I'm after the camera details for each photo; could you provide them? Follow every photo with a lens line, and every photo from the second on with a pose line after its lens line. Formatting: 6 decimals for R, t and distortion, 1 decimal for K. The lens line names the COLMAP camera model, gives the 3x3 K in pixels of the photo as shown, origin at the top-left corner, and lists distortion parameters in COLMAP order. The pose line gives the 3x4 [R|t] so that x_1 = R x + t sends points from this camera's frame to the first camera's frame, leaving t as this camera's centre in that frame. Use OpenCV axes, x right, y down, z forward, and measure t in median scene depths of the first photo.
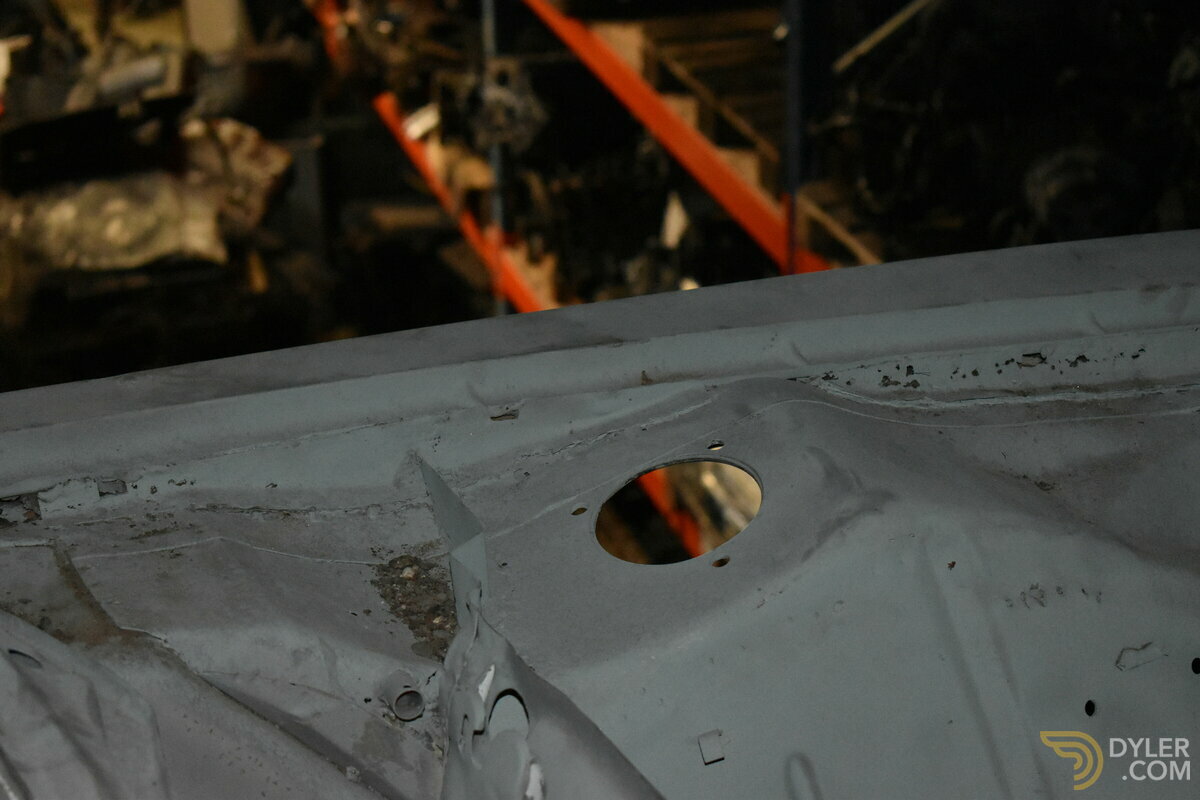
lens RADIAL K [[2785.0, 0, 600.0], [0, 2785.0, 400.0], [0, 0, 1]] dist [0.081020, 0.119773]
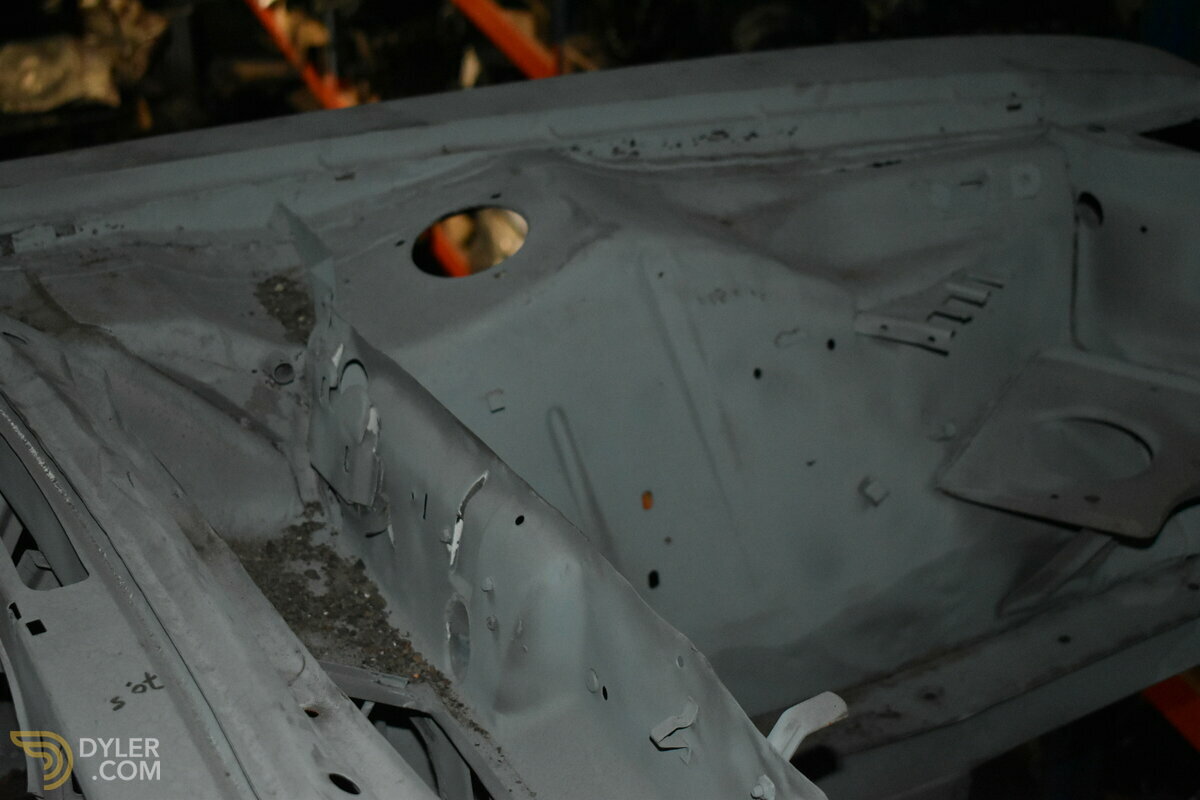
lens RADIAL K [[2147.3, 0, 600.0], [0, 2147.3, 400.0], [0, 0, 1]] dist [0.006086, 0.033417]
pose [[0.996280, -0.021864, 0.083360, 0.001108], [0.014499, 0.996019, 0.087953, 0.024952], [-0.084951, -0.086417, 0.992631, -0.099006]]
